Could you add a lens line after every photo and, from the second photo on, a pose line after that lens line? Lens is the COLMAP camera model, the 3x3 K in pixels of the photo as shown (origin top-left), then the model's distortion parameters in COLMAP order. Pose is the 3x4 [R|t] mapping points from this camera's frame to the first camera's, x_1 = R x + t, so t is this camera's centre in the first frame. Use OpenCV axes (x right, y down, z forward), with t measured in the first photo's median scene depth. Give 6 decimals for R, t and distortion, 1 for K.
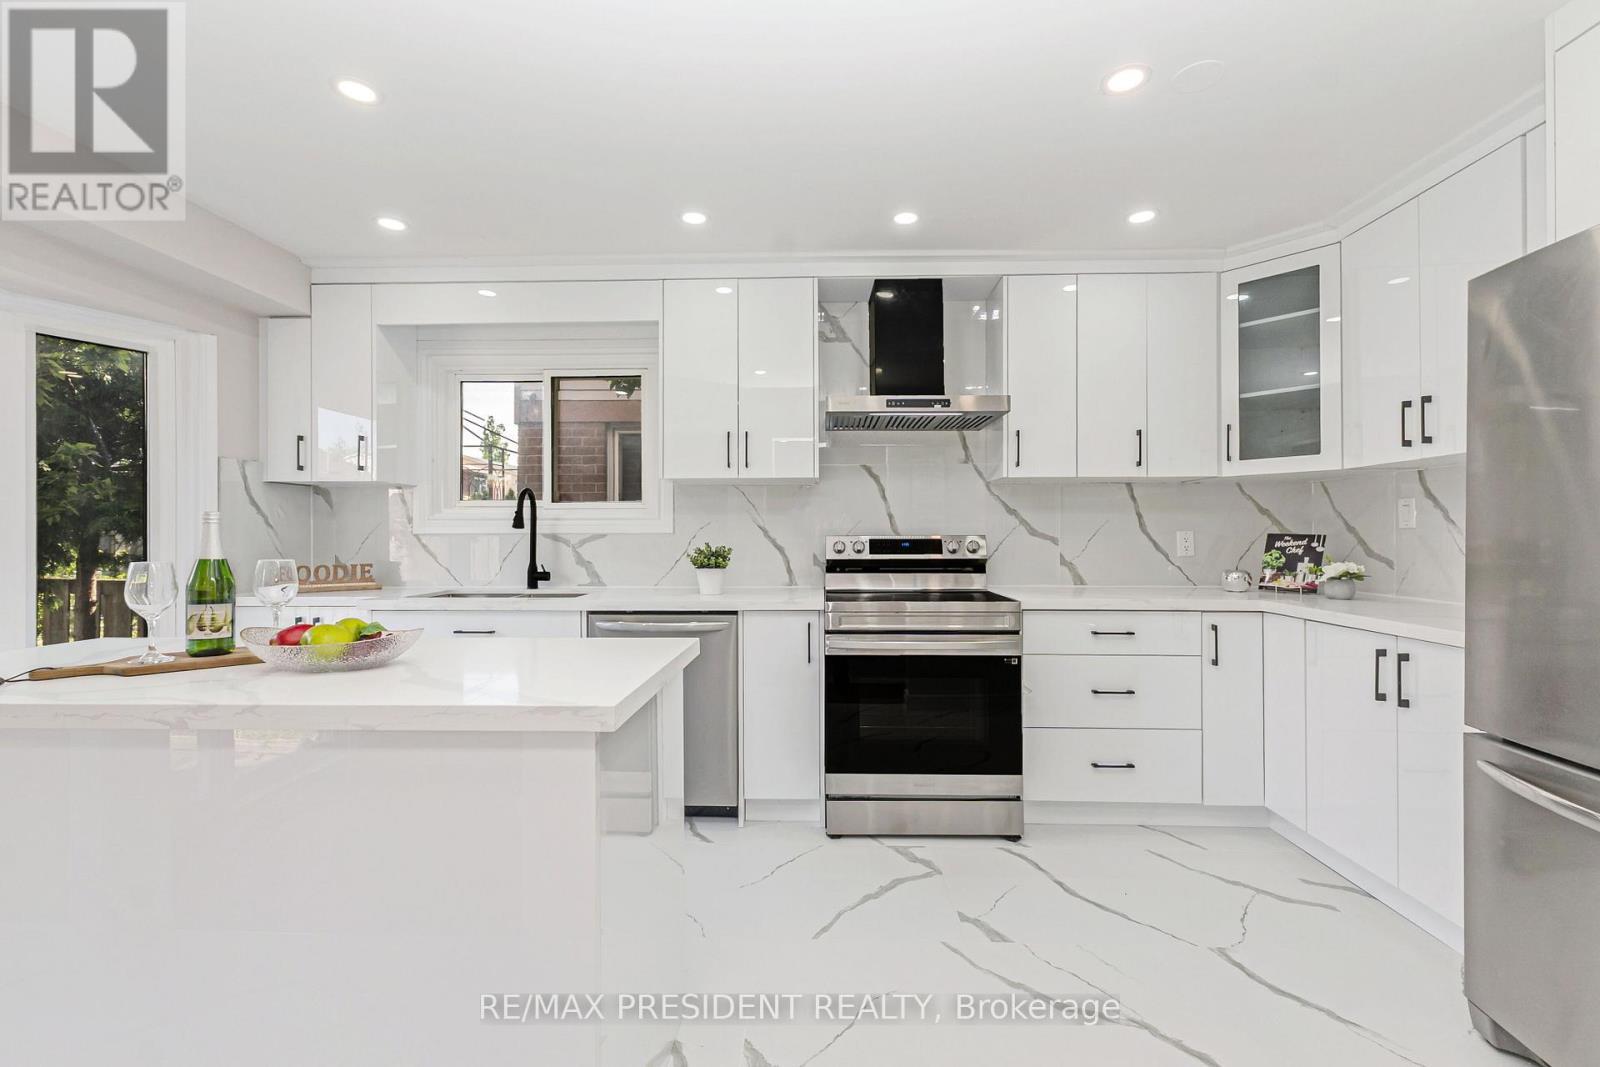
lens RADIAL K [[676.8, 0, 799.7], [0, 676.8, 538.0], [0, 0, 1]] dist [0.007037, 0.000043]
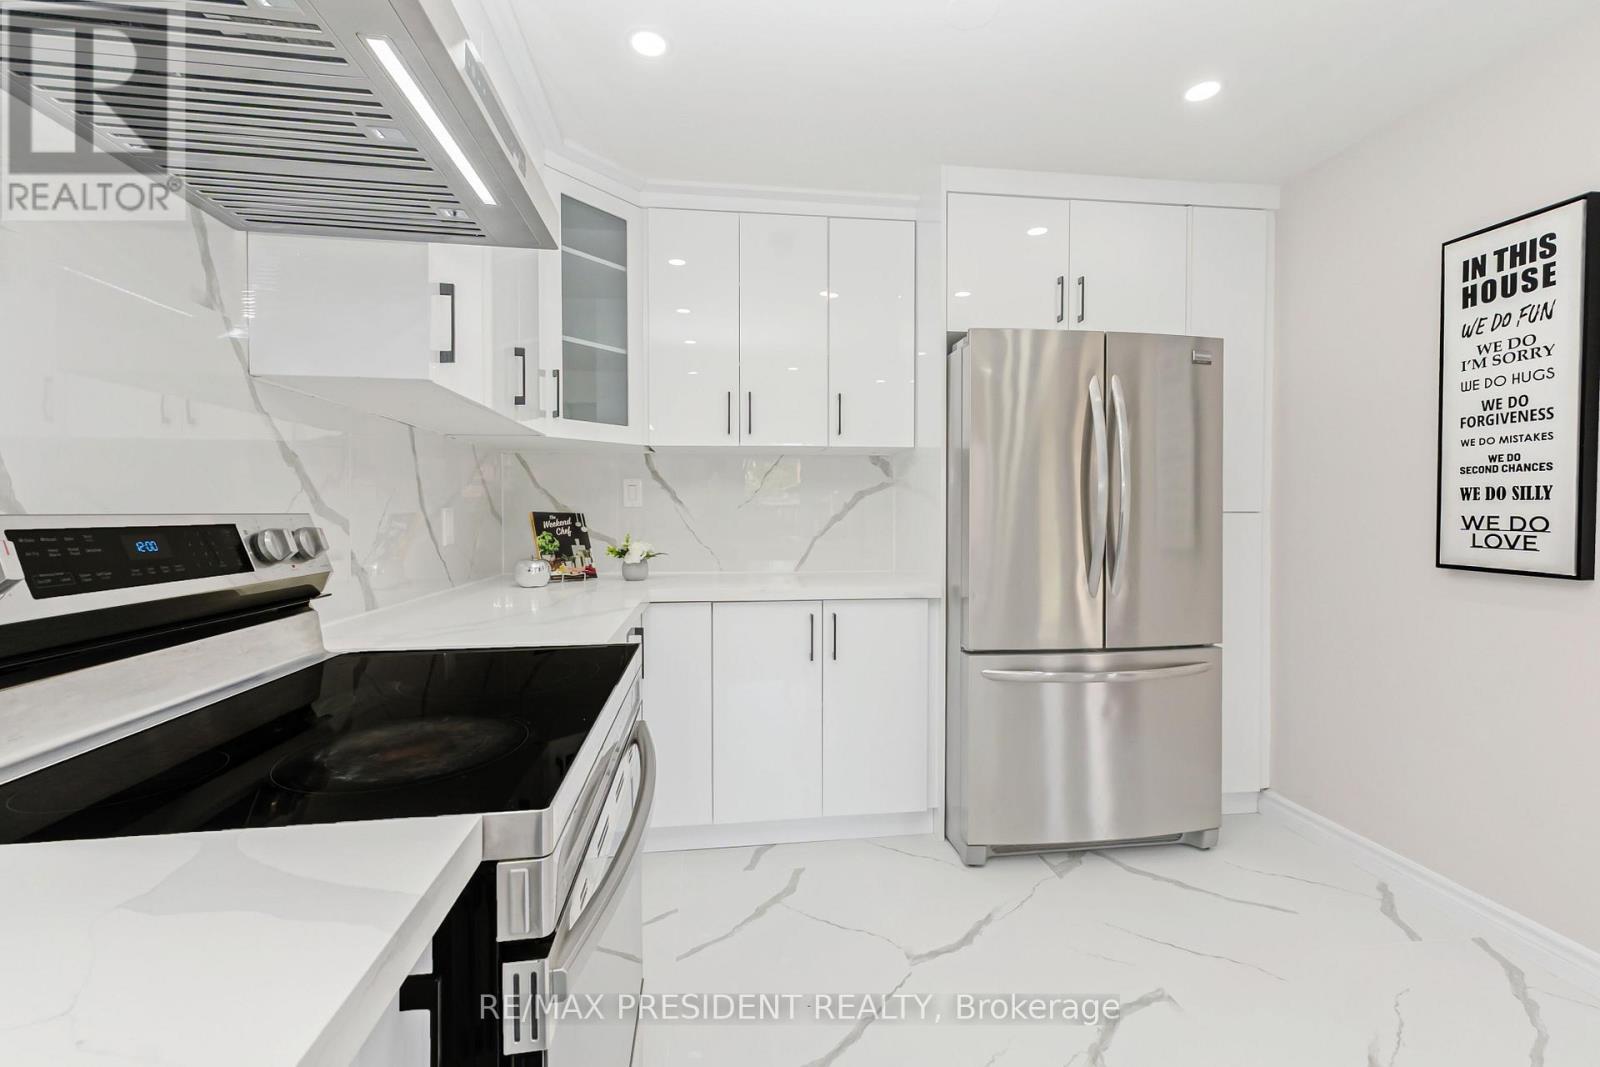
lens RADIAL K [[676.8, 0, 801.5], [0, 676.8, 522.9], [0, 0, 1]] dist [0.007037, 0.000043]
pose [[-0.171556, -0.012157, 0.985099, -0.166881], [0.006831, 0.999885, 0.013529, -0.002186], [-0.985151, 0.009050, -0.171453, 0.825089]]
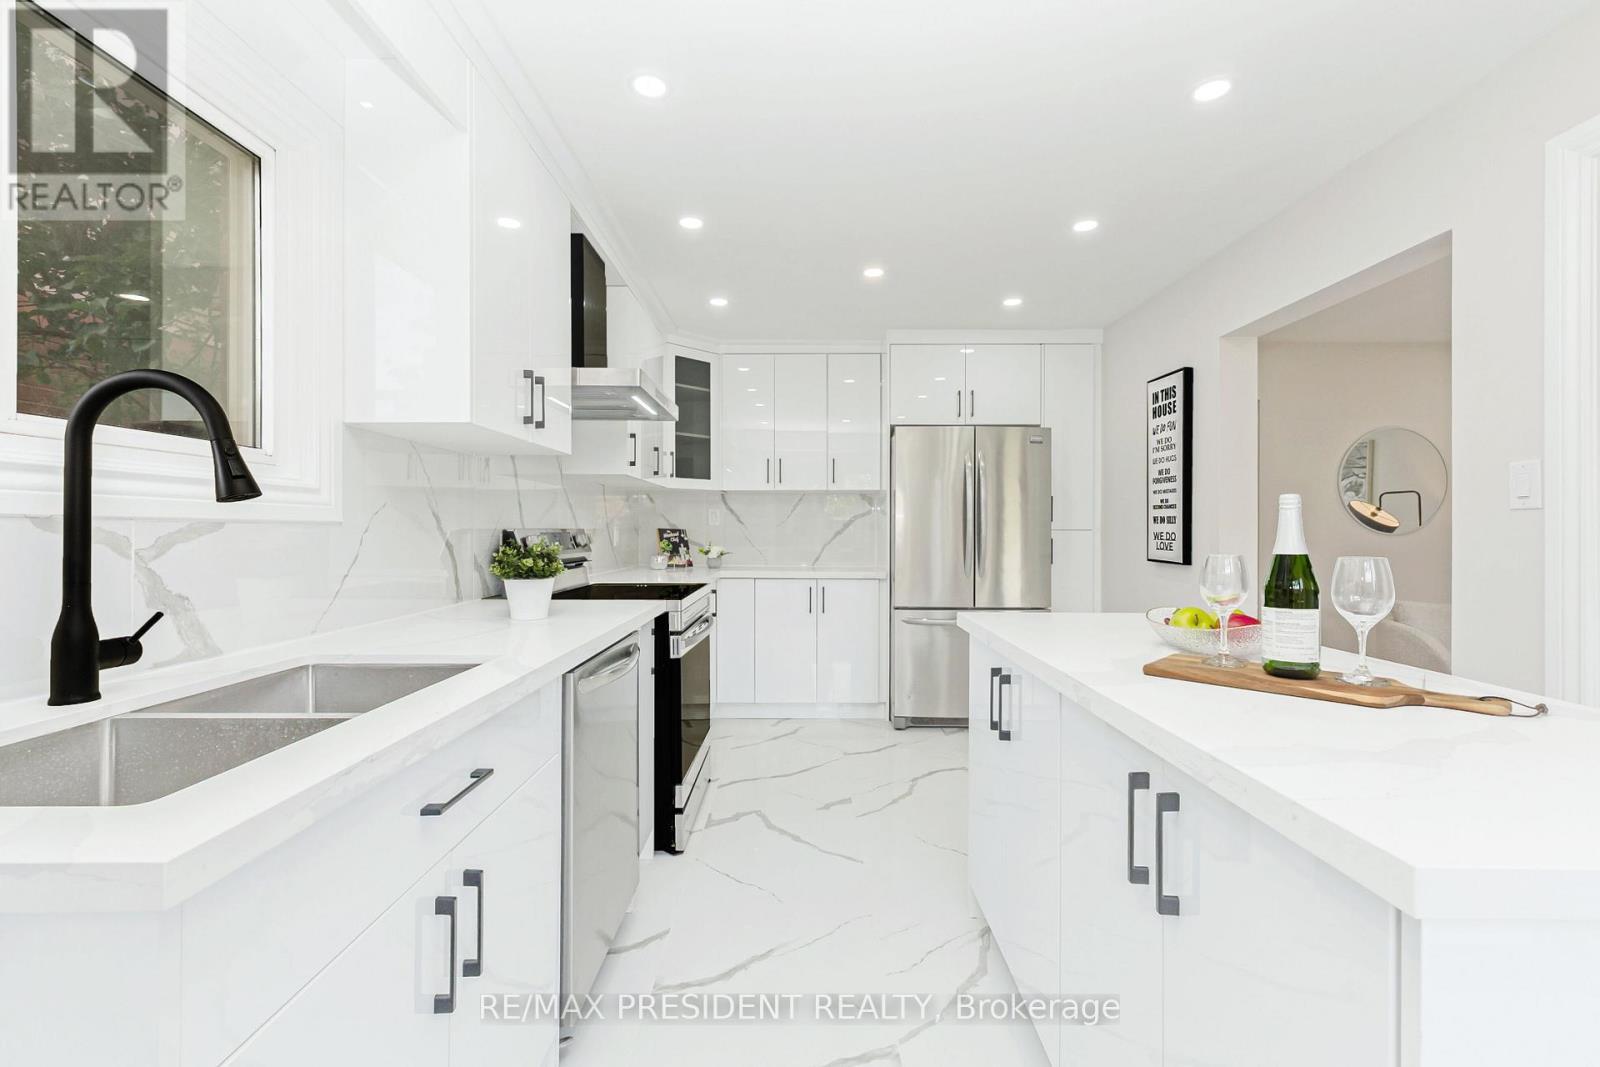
lens RADIAL K [[676.8, 0, 806.3], [0, 676.8, 535.9], [0, 0, 1]] dist [0.007037, 0.000043]
pose [[-0.044011, -0.006182, 0.999012, -0.767139], [0.003229, 0.999975, 0.006330, 0.001337], [-0.999026, 0.003505, -0.043990, 0.750984]]
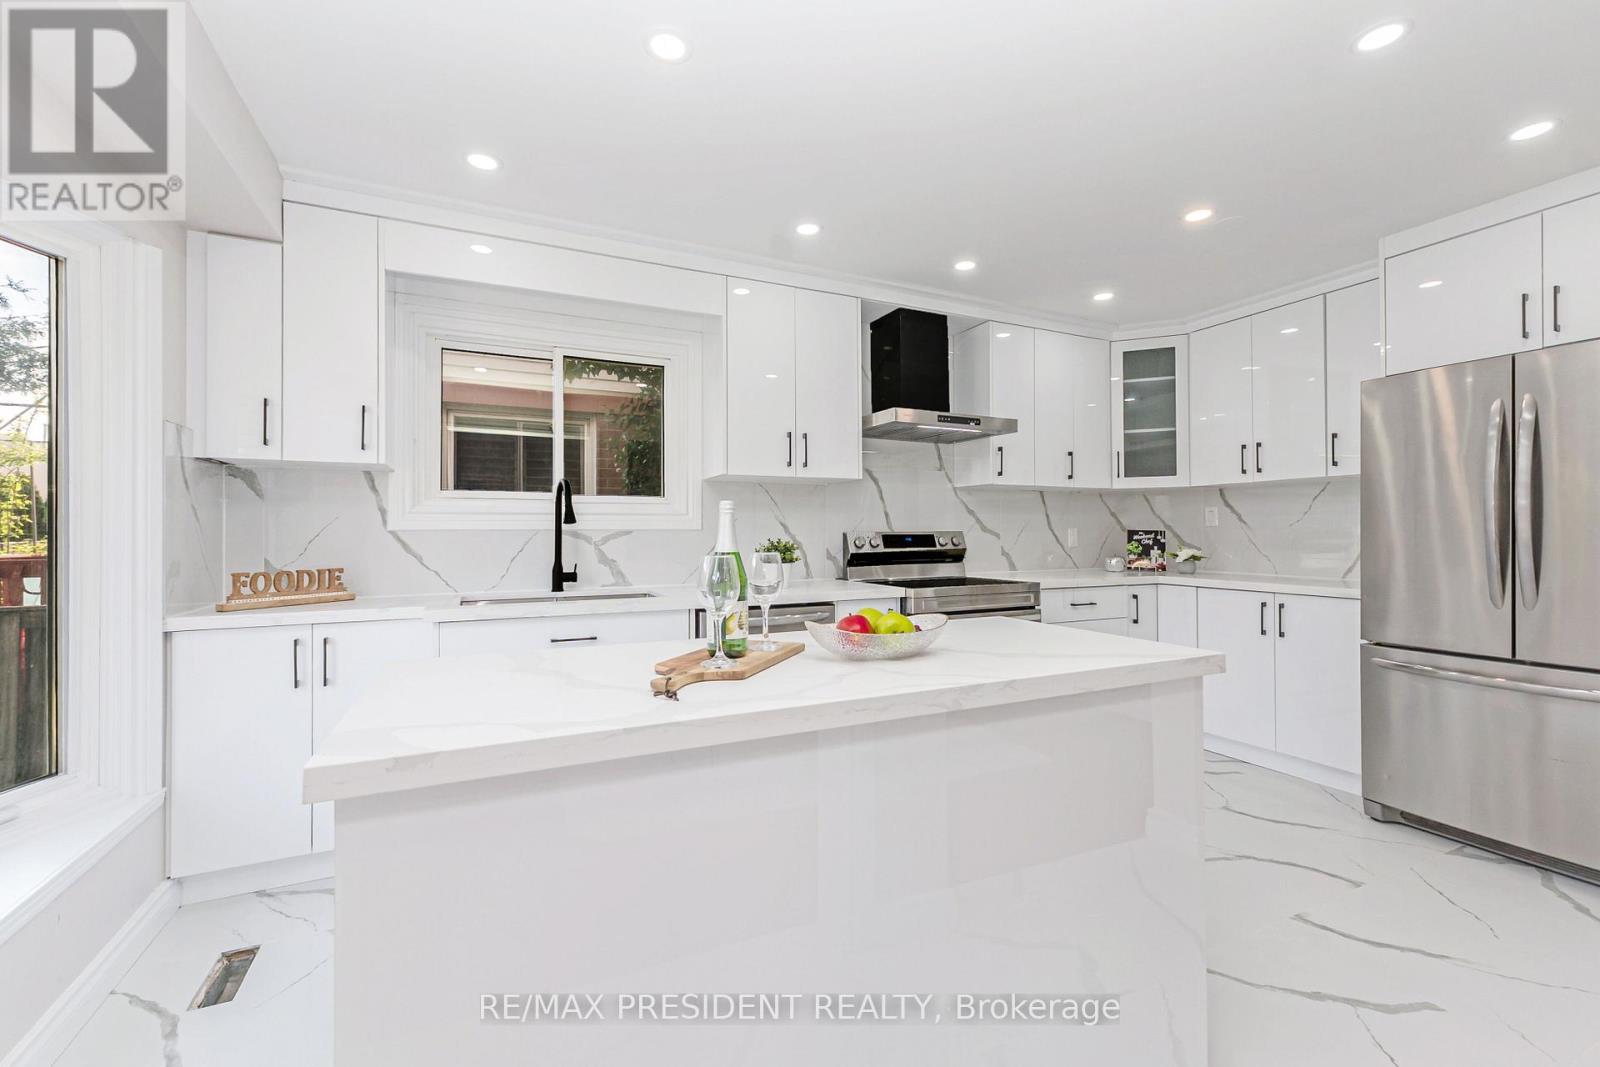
lens RADIAL K [[676.8, 0, 797.1], [0, 676.8, 534.5], [0, 0, 1]] dist [0.007037, 0.000043]
pose [[0.888229, -0.002676, 0.459393, -0.567886], [0.004892, 0.999981, -0.003633, 0.004619], [-0.459375, 0.005474, 0.888226, 0.066092]]
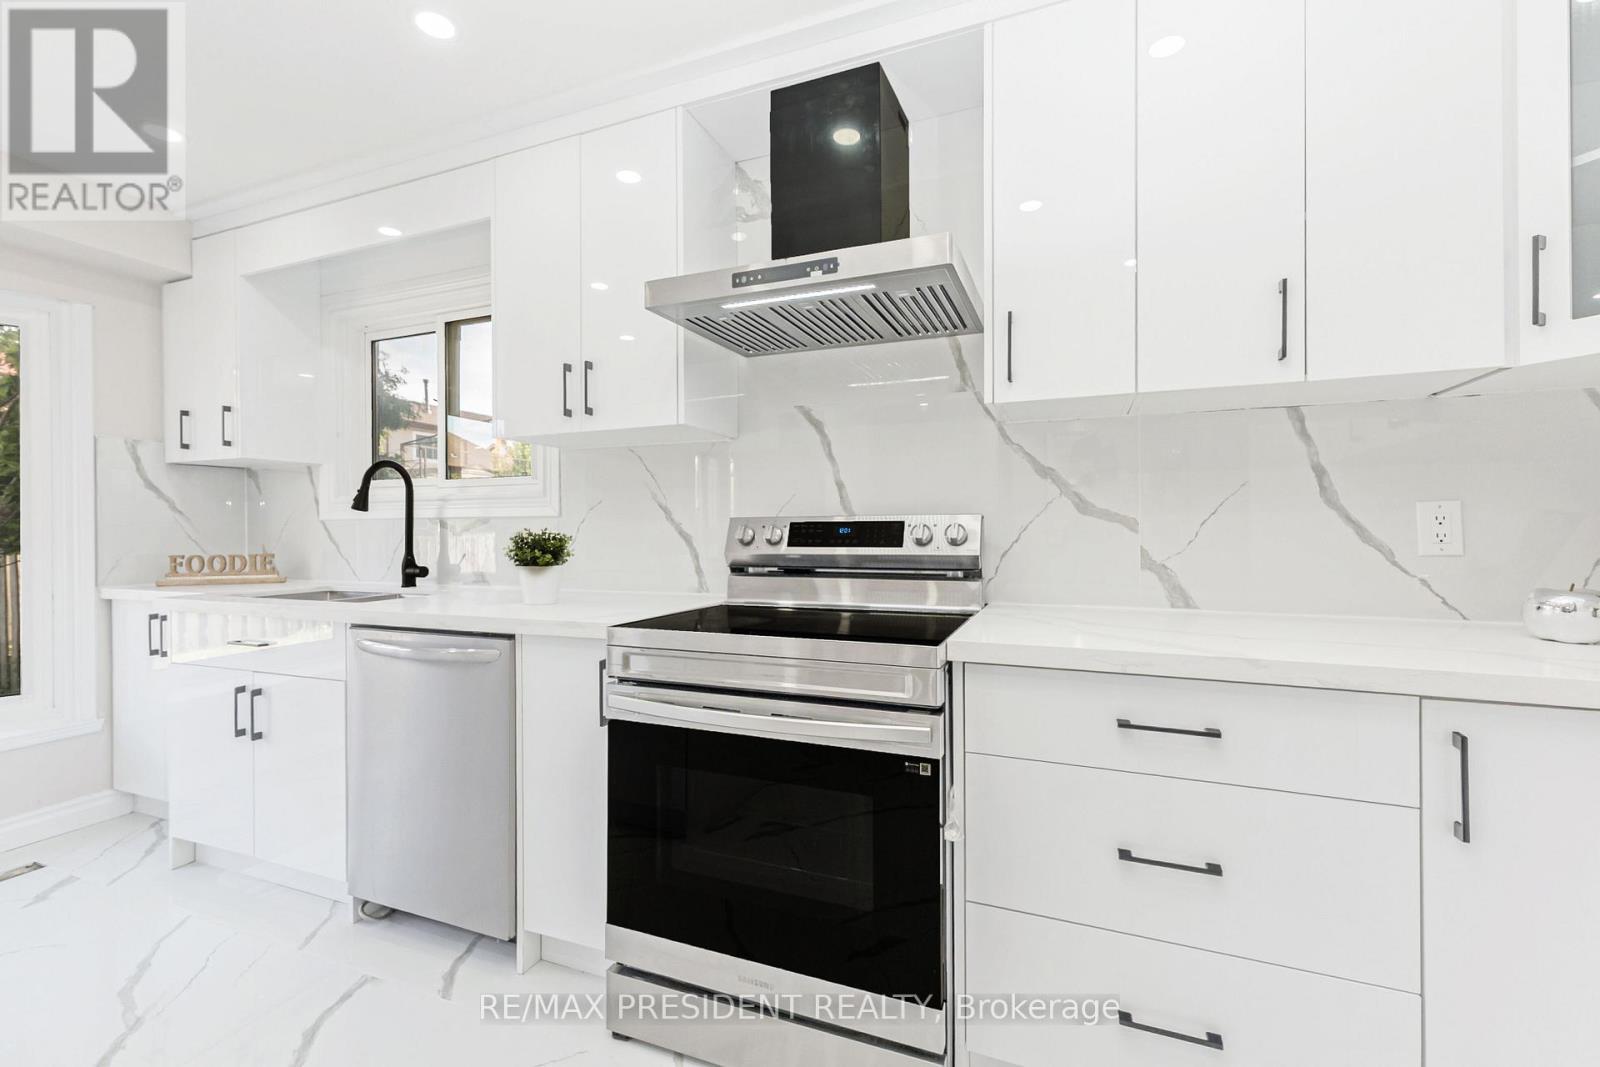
lens RADIAL K [[676.8, 0, 802.1], [0, 676.8, 532.6], [0, 0, 1]] dist [0.007037, 0.000043]
pose [[0.939415, -0.000759, -0.342782, 0.342213], [0.002388, 0.999988, 0.004332, 0.008696], [0.342775, -0.004888, 0.939405, 0.441298]]
